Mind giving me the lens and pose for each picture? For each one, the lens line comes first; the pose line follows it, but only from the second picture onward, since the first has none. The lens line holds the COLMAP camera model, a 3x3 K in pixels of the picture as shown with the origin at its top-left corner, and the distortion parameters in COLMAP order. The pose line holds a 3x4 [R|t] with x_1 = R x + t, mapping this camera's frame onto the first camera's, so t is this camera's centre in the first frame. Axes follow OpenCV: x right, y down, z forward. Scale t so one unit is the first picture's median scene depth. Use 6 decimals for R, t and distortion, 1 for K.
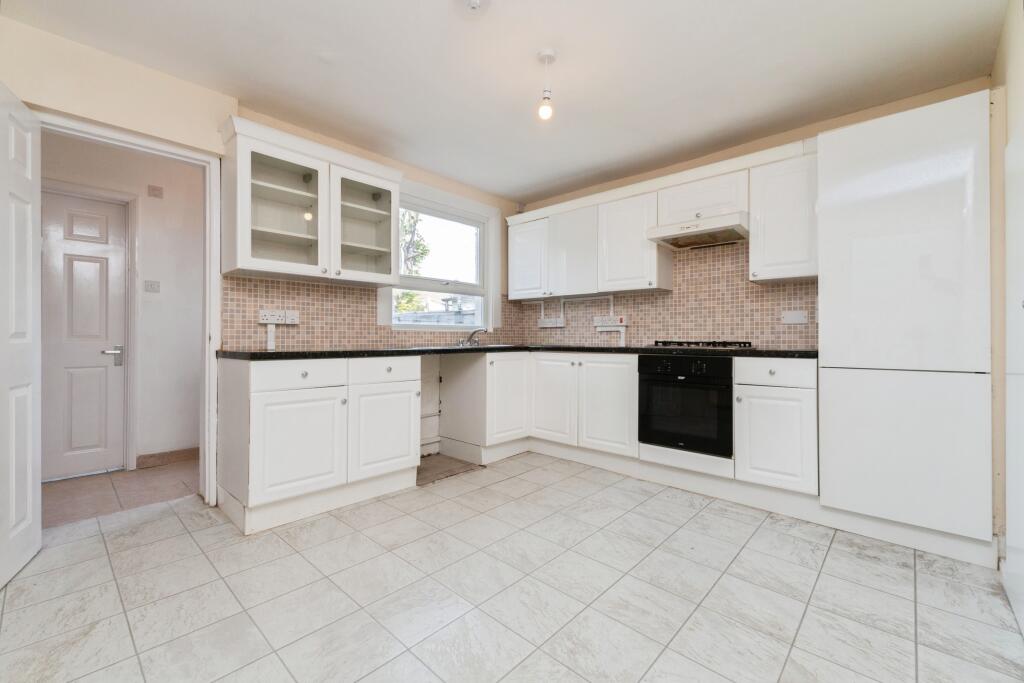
lens RADIAL K [[431.0, 0, 498.0], [0, 431.0, 368.1], [0, 0, 1]] dist [0.001477, 0.000049]
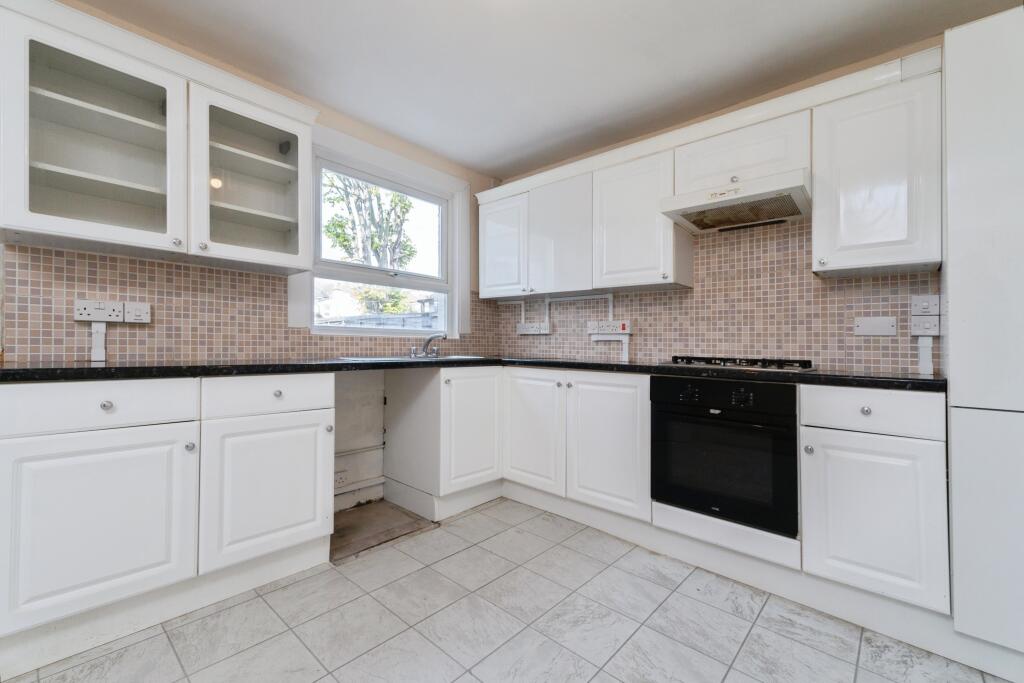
lens RADIAL K [[436.1, 0, 506.6], [0, 436.1, 334.9], [0, 0, 1]] dist [0.000668, 0.000021]
pose [[0.999327, 0.017539, 0.032208, 0.065734], [-0.014538, 0.995729, -0.091175, -0.027798], [-0.033670, 0.090646, 0.995314, 0.285973]]
